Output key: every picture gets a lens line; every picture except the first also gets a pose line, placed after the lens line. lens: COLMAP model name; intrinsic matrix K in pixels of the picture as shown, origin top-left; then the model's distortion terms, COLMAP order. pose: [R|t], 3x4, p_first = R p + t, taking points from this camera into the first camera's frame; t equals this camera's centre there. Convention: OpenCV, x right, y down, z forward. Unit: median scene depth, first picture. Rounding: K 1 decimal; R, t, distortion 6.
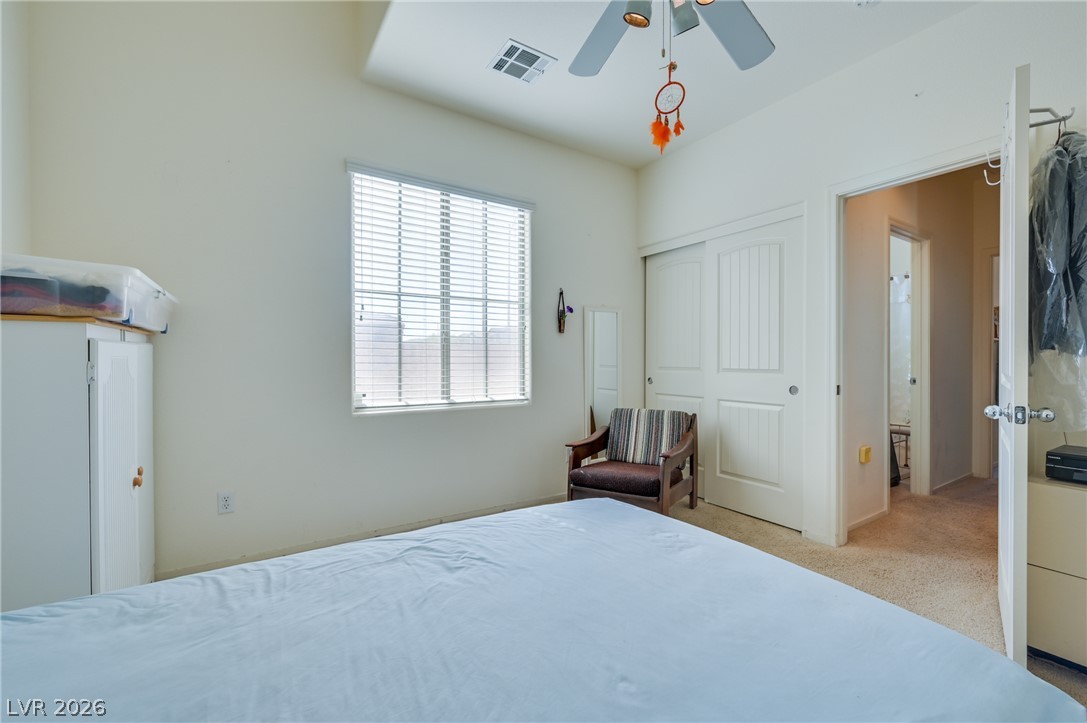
lens RADIAL K [[458.4, 0, 548.0], [0, 458.4, 361.0], [0, 0, 1]] dist [0.002316, 0.000185]
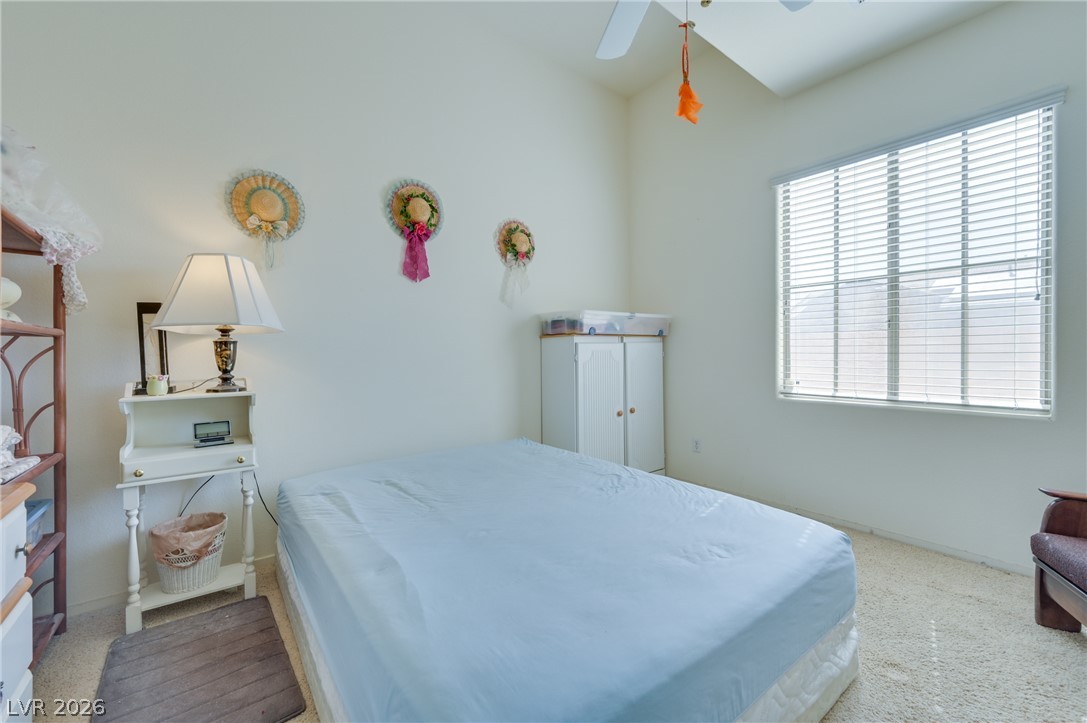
lens RADIAL K [[449.0, 0, 581.2], [0, 449.0, 359.9], [0, 0, 1]] dist [-0.000921, -0.000020]
pose [[0.124342, 0.013685, -0.992145, 0.561995], [0.004880, 0.999884, 0.014404, 0.002697], [0.992227, -0.006633, 0.124260, 0.340061]]
